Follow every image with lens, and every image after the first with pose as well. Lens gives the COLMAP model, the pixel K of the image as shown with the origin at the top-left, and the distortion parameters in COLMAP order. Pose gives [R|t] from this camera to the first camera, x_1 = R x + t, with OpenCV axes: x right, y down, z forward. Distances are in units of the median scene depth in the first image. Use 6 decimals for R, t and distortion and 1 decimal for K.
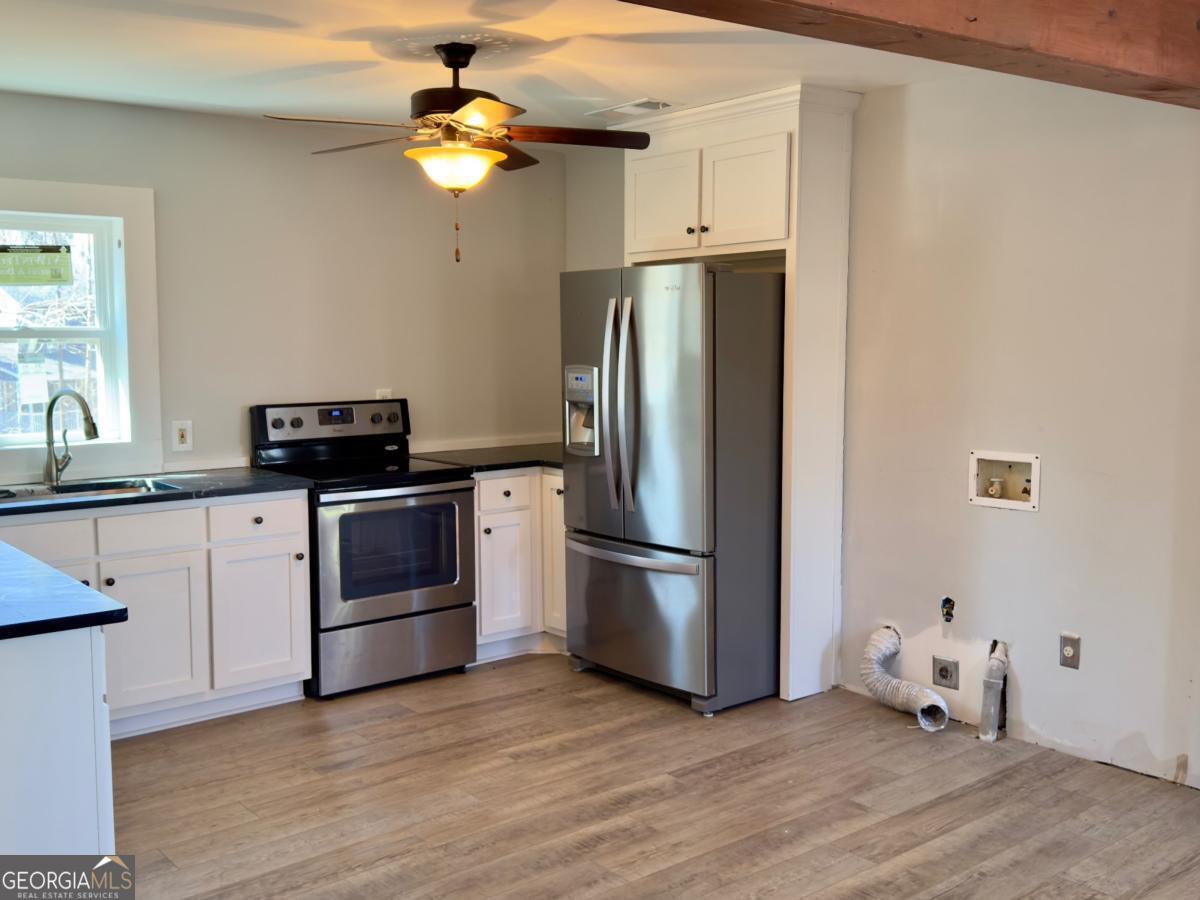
lens RADIAL K [[1194.5, 0, 597.6], [0, 1194.5, 435.0], [0, 0, 1]] dist [0.186406, -0.438983]
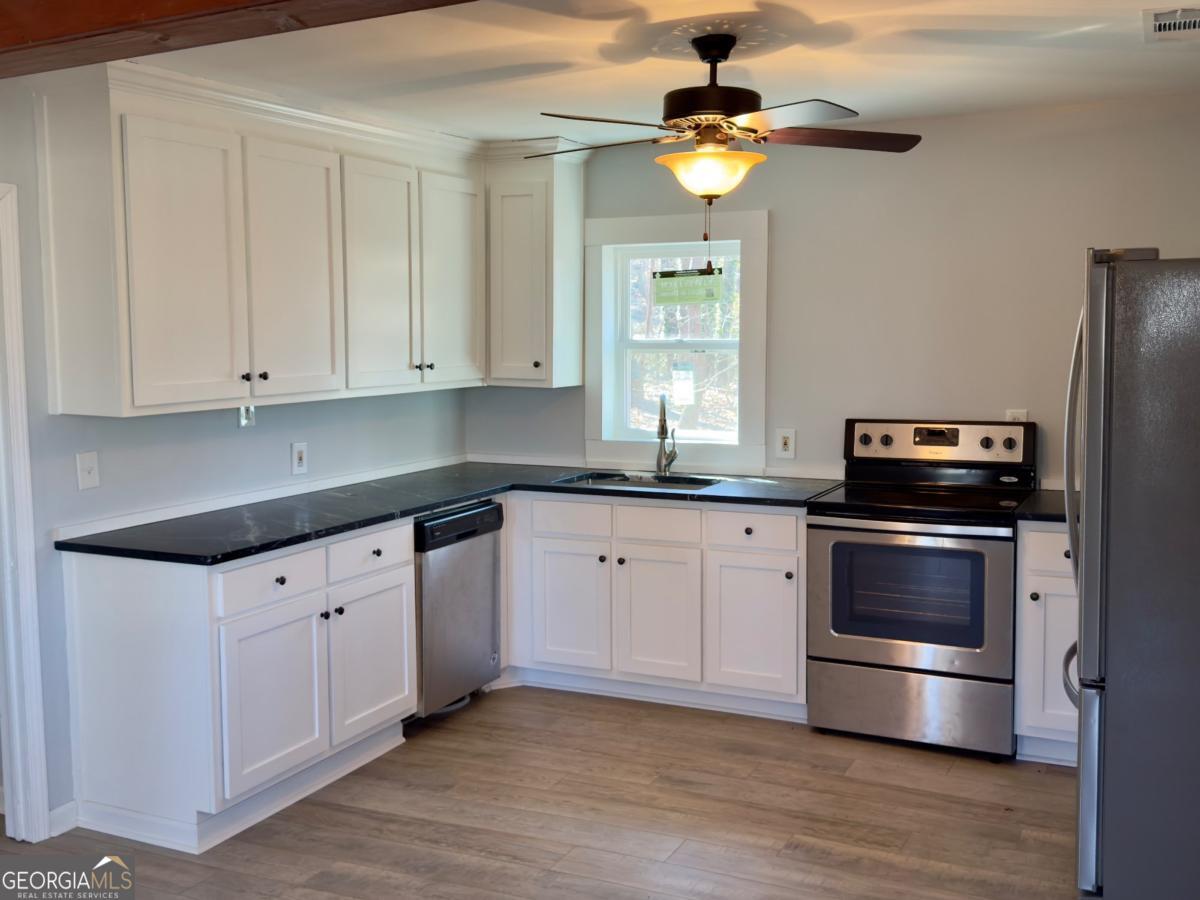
lens RADIAL K [[1194.5, 0, 597.6], [0, 1194.5, 435.0], [0, 0, 1]] dist [0.186406, -0.438983]
pose [[0.421876, 0.078055, -0.903287, 0.573047], [-0.070951, 0.996074, 0.052936, -0.054402], [0.903873, 0.041756, 0.425758, 0.452573]]
